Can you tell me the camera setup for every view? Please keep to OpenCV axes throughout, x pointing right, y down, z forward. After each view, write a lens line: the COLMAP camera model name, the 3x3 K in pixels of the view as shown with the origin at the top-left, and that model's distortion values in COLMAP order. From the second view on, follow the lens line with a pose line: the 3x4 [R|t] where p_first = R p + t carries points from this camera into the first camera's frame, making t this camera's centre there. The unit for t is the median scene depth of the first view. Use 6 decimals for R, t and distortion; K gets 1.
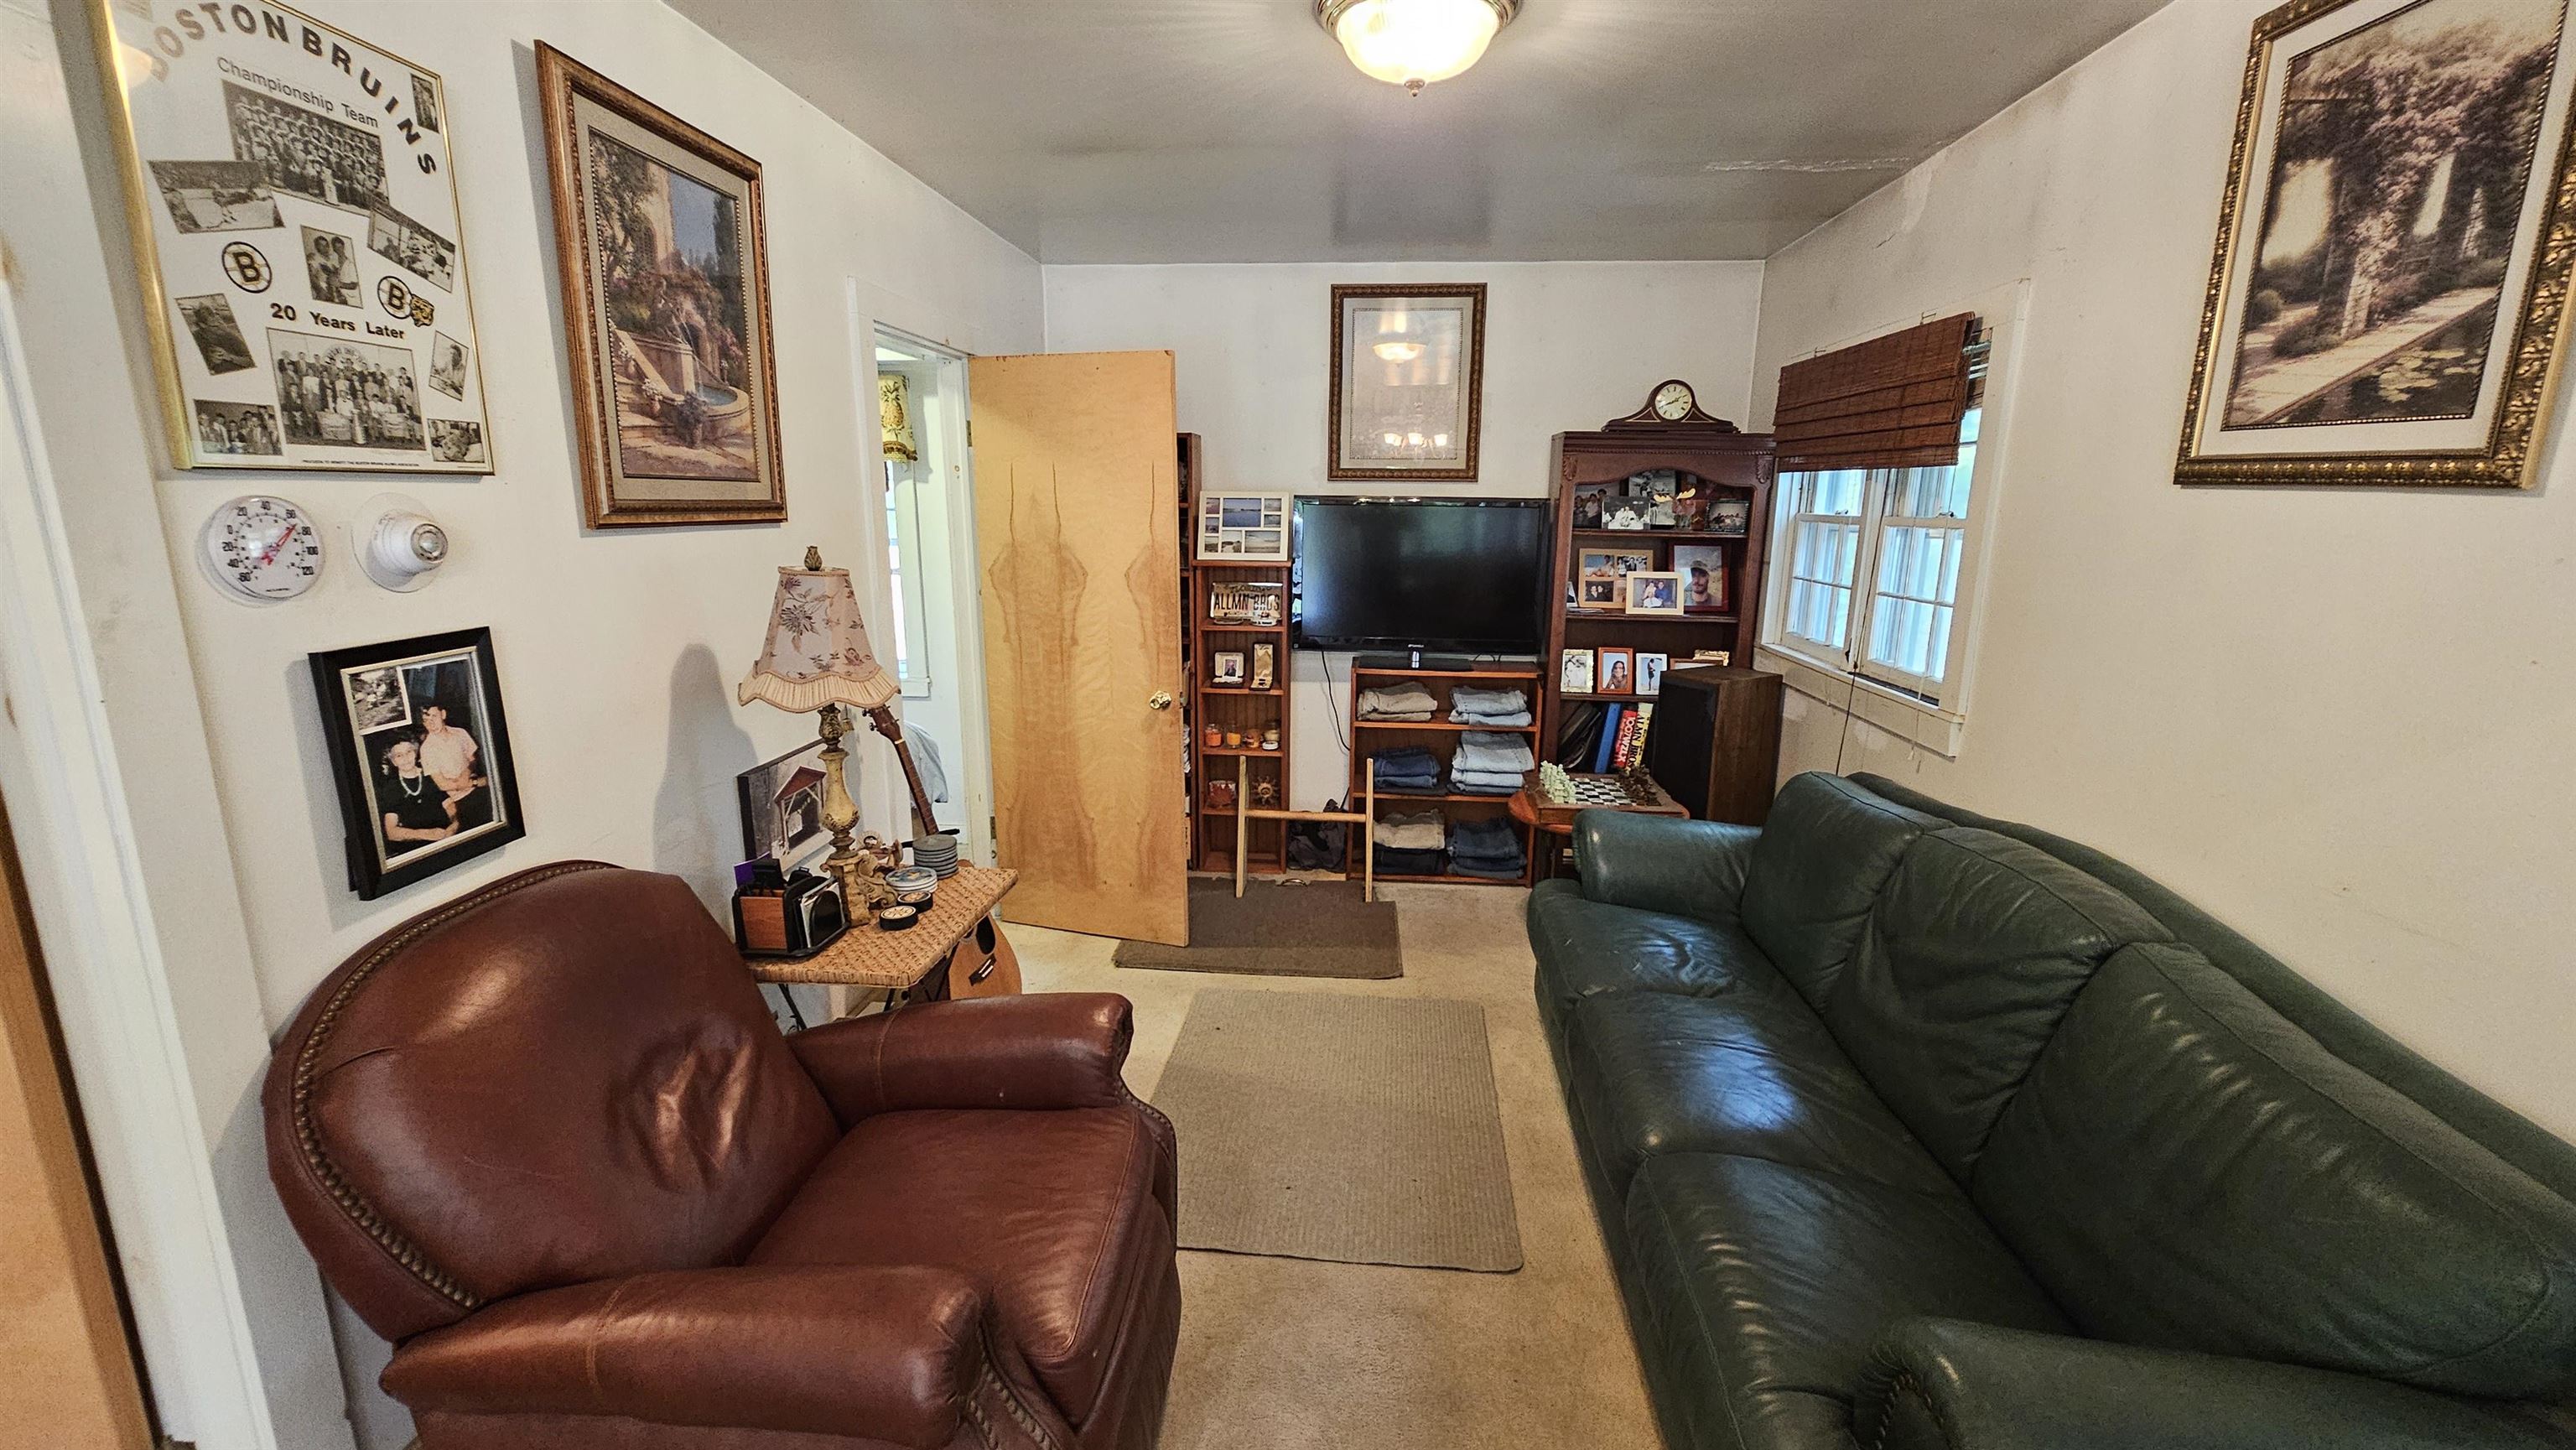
lens RADIAL K [[1050.2, 0, 1293.8], [0, 1050.2, 720.5], [0, 0, 1]] dist [0.001592, -0.000445]
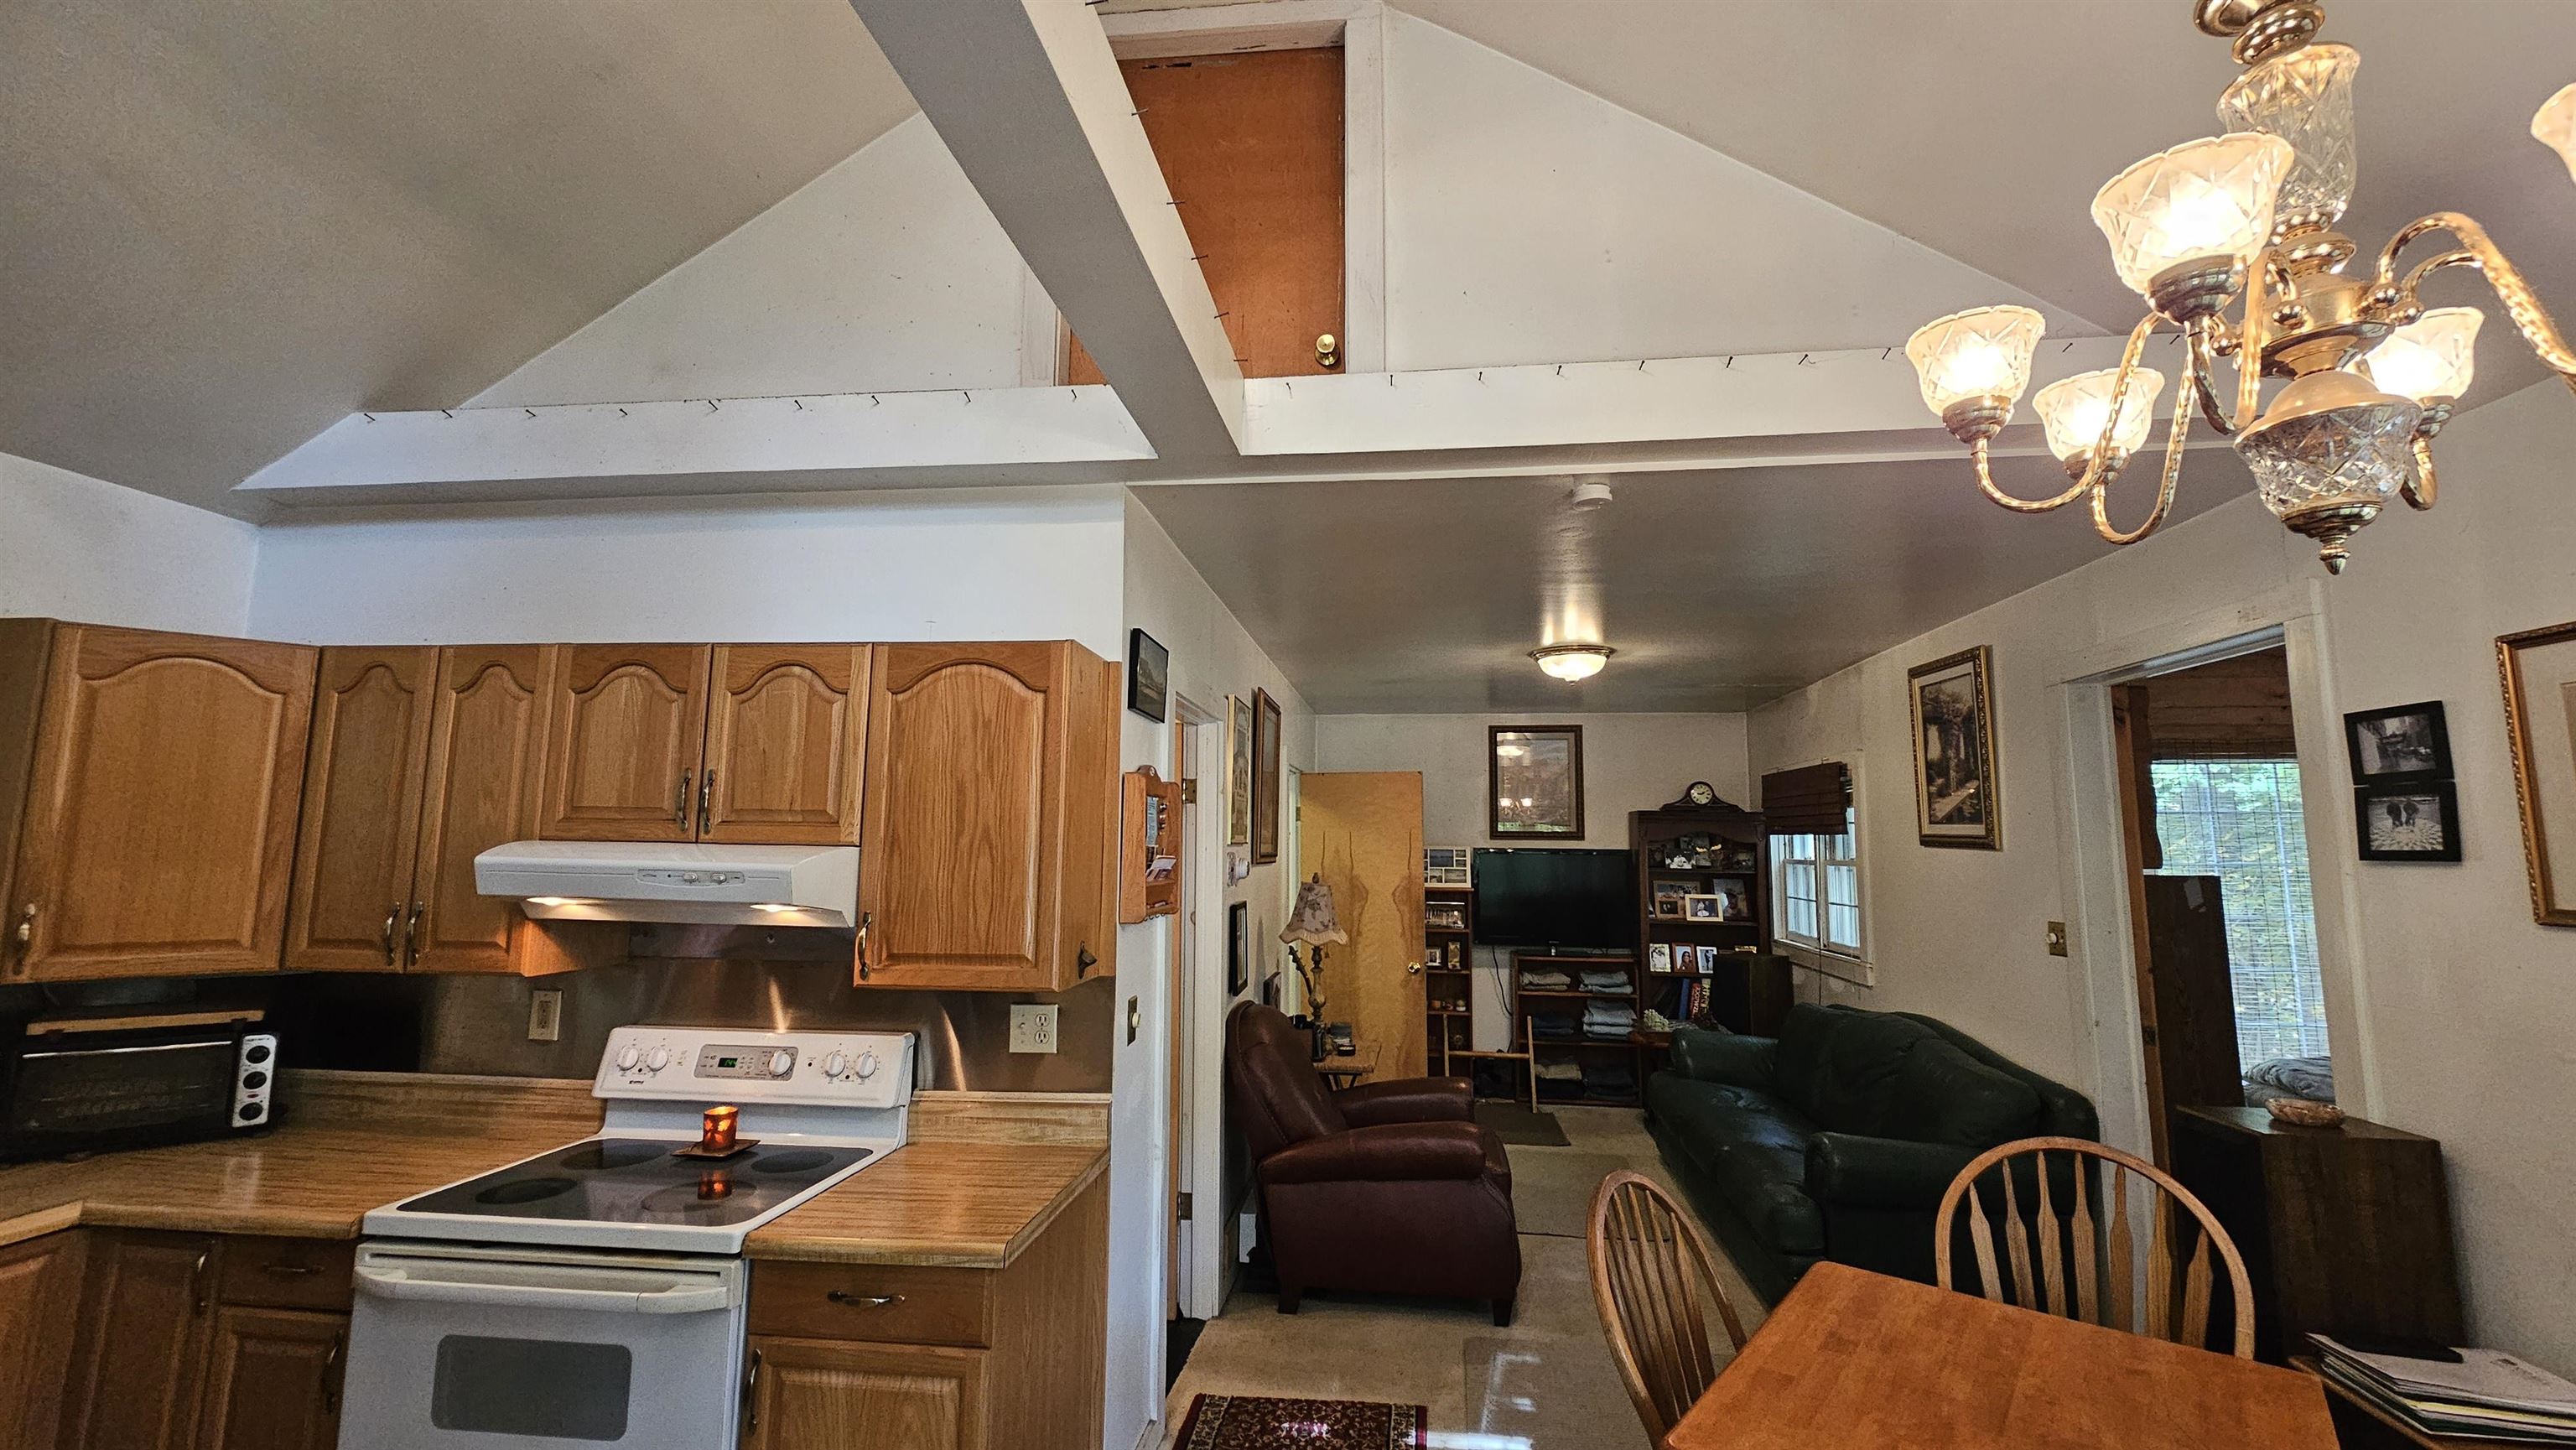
lens RADIAL K [[1050.2, 0, 1296.7], [0, 1050.2, 718.7], [0, 0, 1]] dist [0.001592, -0.000445]
pose [[0.999045, -0.006028, -0.043278, -0.332982], [-0.008269, 0.946462, -0.322710, 0.206522], [0.042906, 0.322759, 0.945508, -1.027670]]
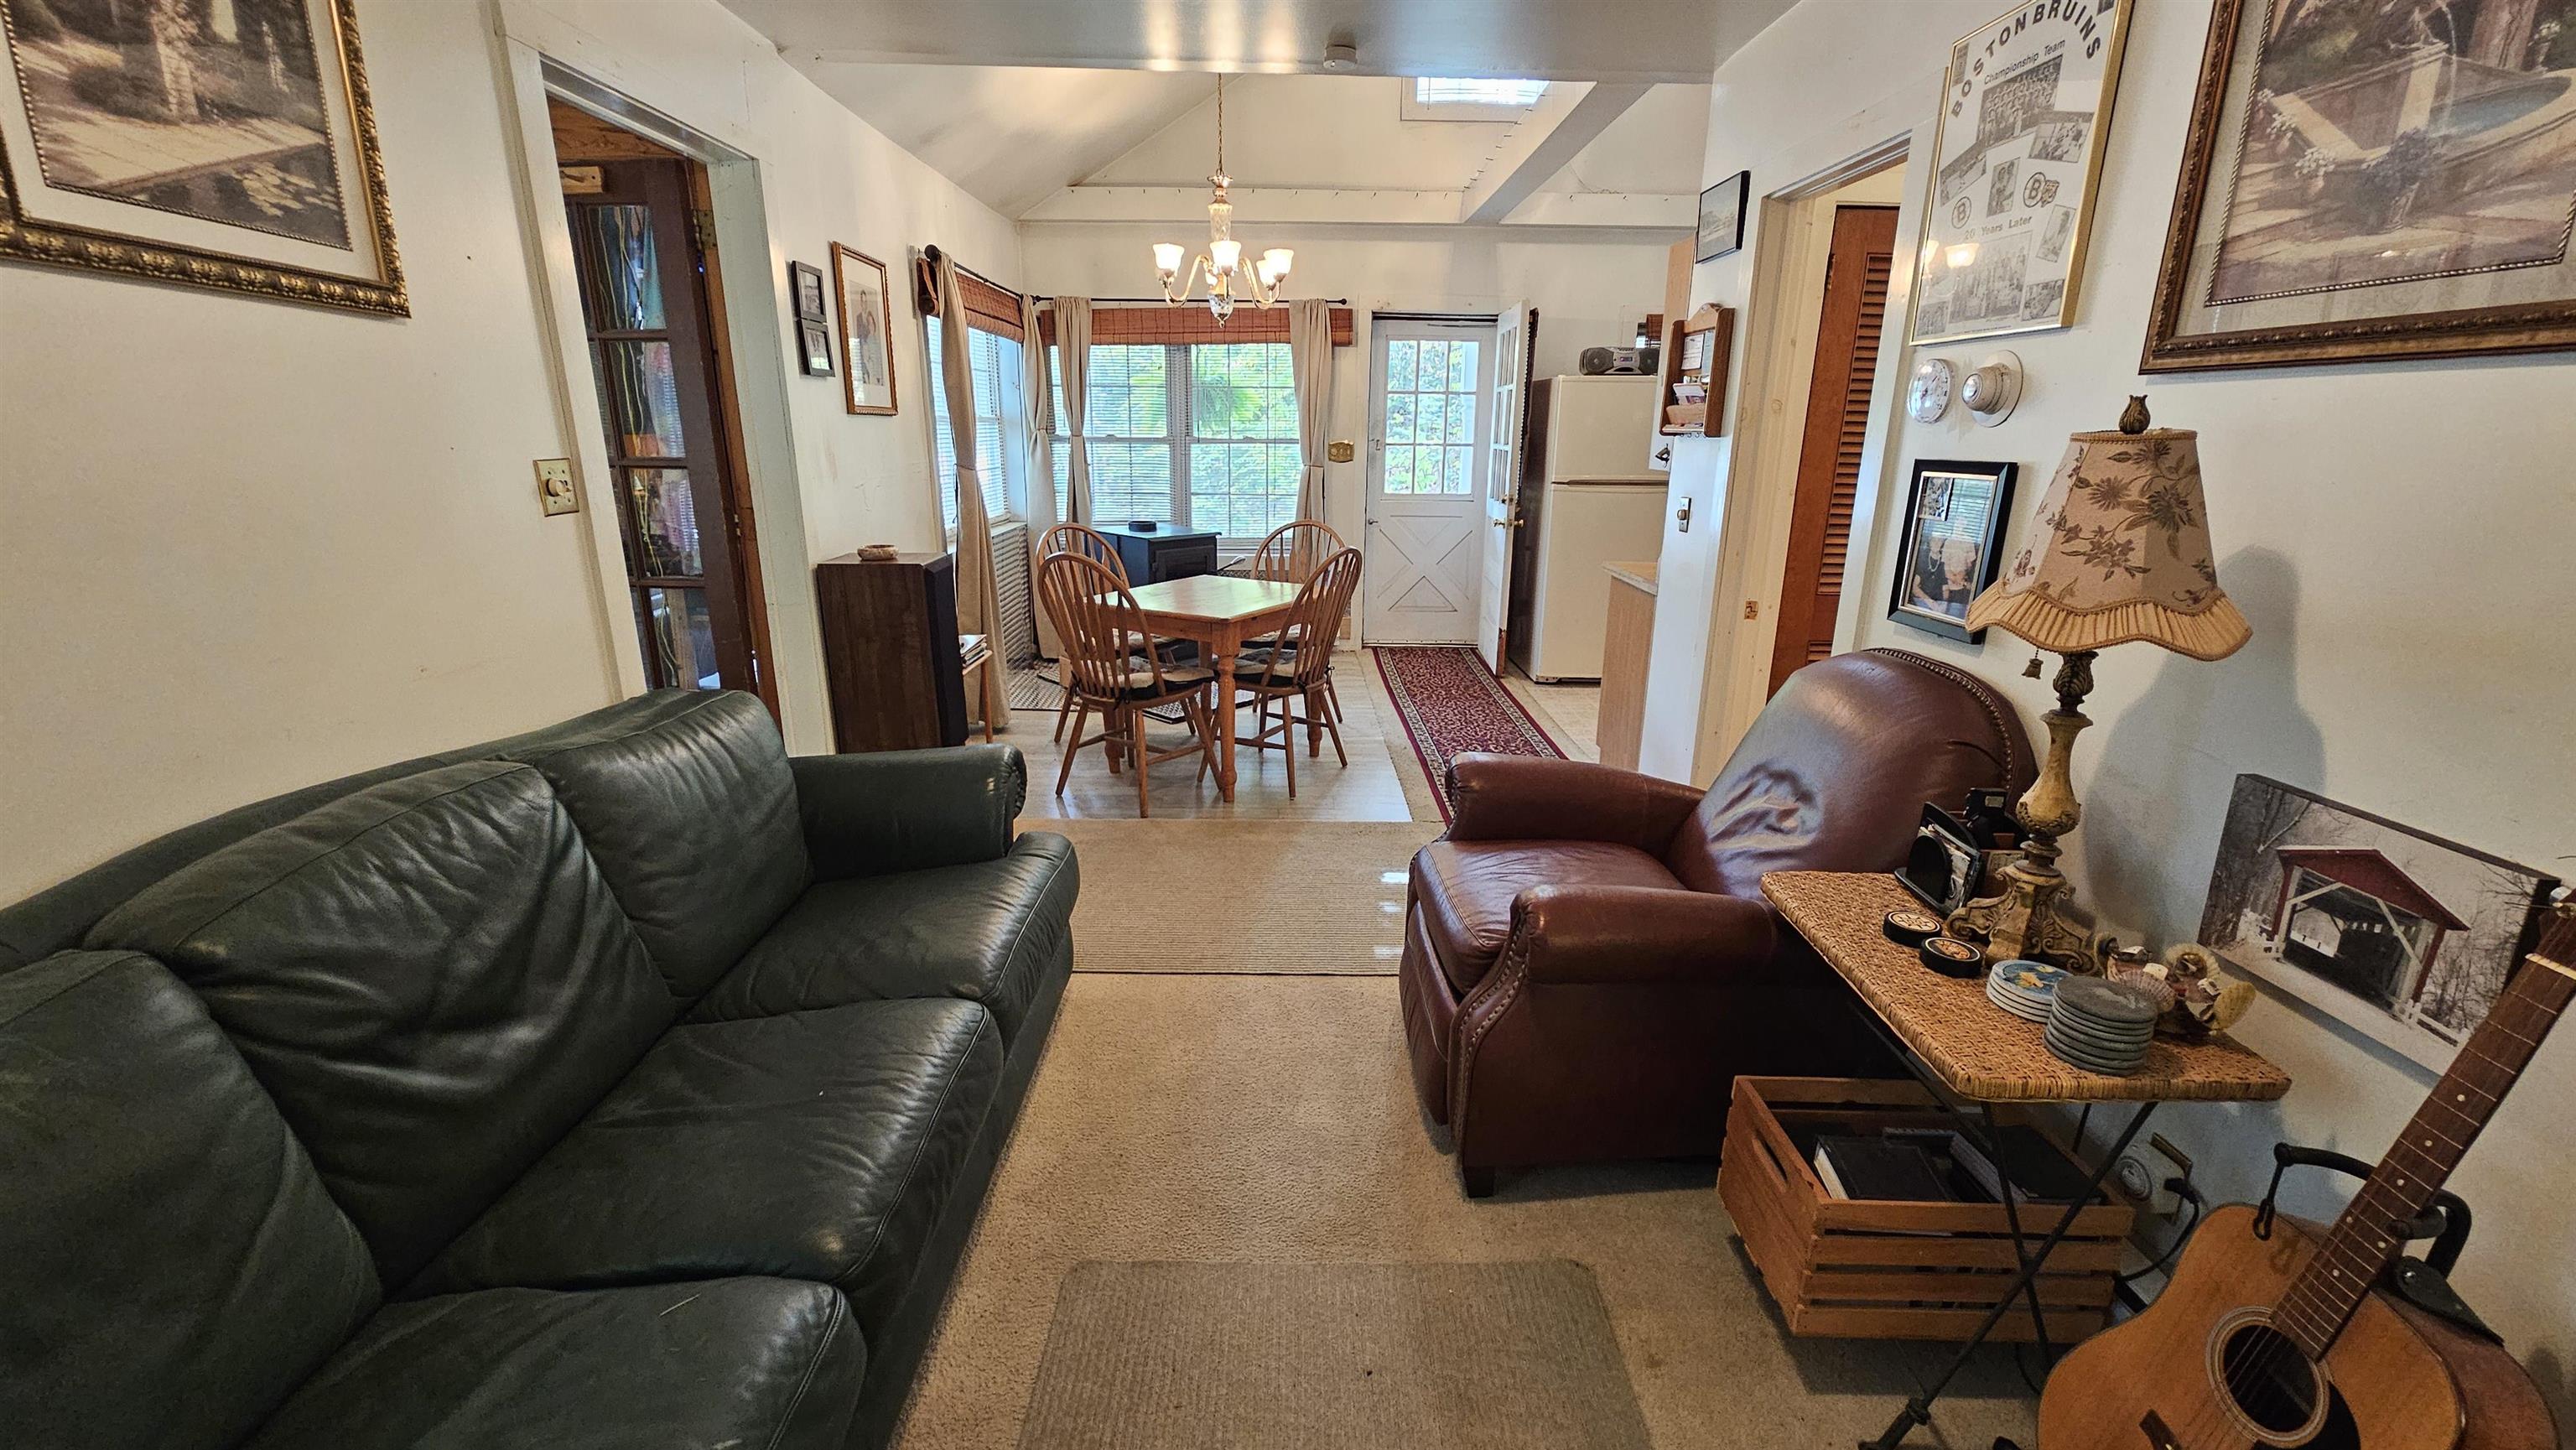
lens RADIAL K [[1050.2, 0, 1302.3], [0, 1050.2, 715.7], [0, 0, 1]] dist [0.001592, -0.000445]
pose [[-0.995115, 0.013659, -0.097772, 0.093204], [-0.032929, 0.887740, 0.459167, -0.226239], [0.093068, 0.460143, -0.882953, 1.347425]]
